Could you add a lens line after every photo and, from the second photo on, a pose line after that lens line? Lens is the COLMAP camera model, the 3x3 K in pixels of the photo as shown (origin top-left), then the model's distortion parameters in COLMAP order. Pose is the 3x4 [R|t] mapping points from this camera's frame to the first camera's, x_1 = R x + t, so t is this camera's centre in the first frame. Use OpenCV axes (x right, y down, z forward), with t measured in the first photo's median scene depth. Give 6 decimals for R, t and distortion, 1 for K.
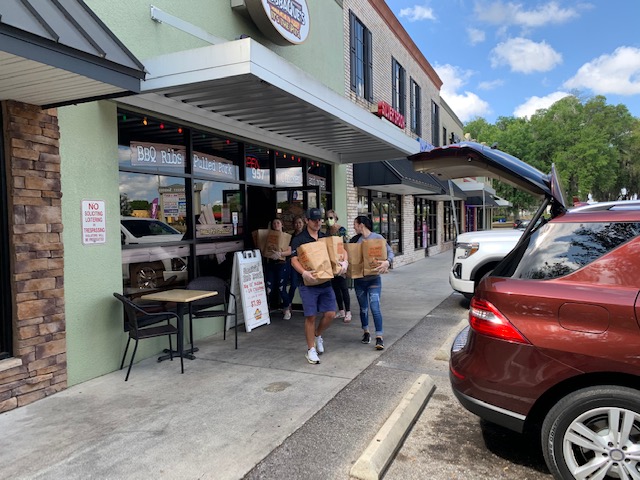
lens RADIAL K [[491.4, 0, 316.7], [0, 491.4, 244.8], [0, 0, 1]] dist [-0.003683, -0.005526]
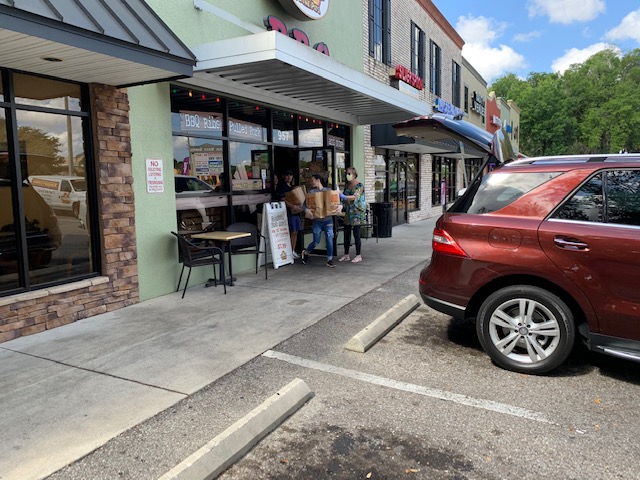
lens RADIAL K [[489.0, 0, 320.0], [0, 489.0, 240.0], [0, 0, 1]] dist [-0.000304, -0.005115]
pose [[0.998803, 0.004364, -0.048719, 0.034512], [-0.000808, 0.997347, 0.072784, 0.024069], [0.048907, -0.072657, 0.996157, -0.233659]]
